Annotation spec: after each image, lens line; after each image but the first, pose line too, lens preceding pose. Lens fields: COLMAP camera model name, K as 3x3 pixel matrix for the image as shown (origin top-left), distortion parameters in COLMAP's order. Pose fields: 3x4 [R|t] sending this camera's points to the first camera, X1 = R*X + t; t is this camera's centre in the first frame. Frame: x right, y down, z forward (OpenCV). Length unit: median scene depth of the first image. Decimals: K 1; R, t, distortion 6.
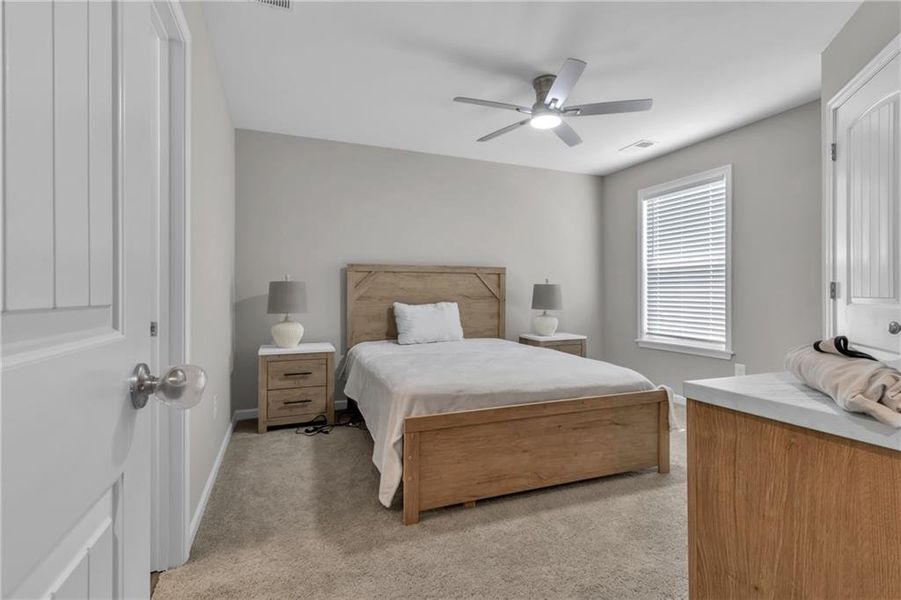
lens RADIAL K [[416.2, 0, 450.3], [0, 416.2, 296.8], [0, 0, 1]] dist [-0.003548, -0.000311]
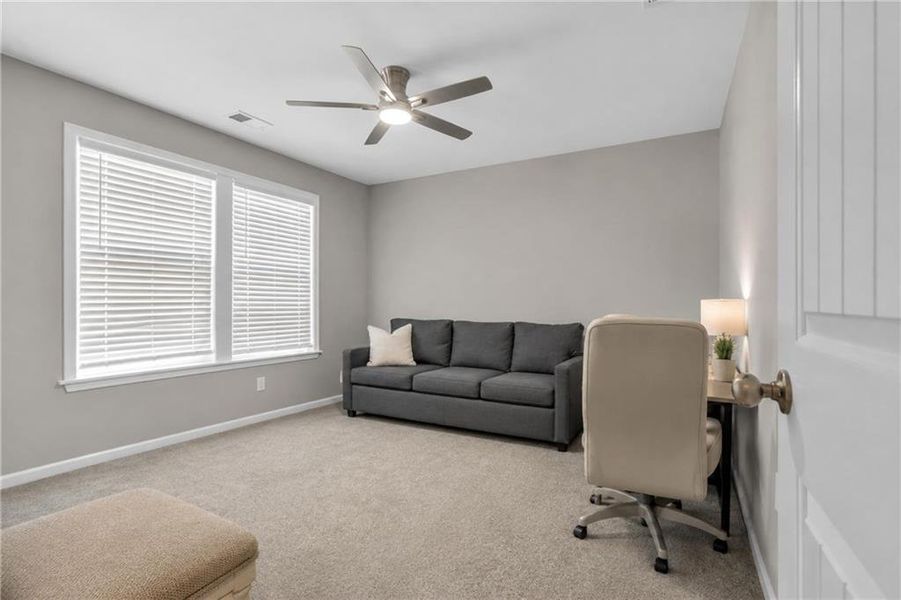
lens RADIAL K [[416.2, 0, 450.3], [0, 416.2, 296.8], [0, 0, 1]] dist [-0.003548, -0.000311]
pose [[-0.628352, 0.009509, 0.777871, -0.414198], [-0.003371, 0.999883, -0.014946, -0.007622], [-0.777922, -0.012014, -0.628246, 1.184523]]
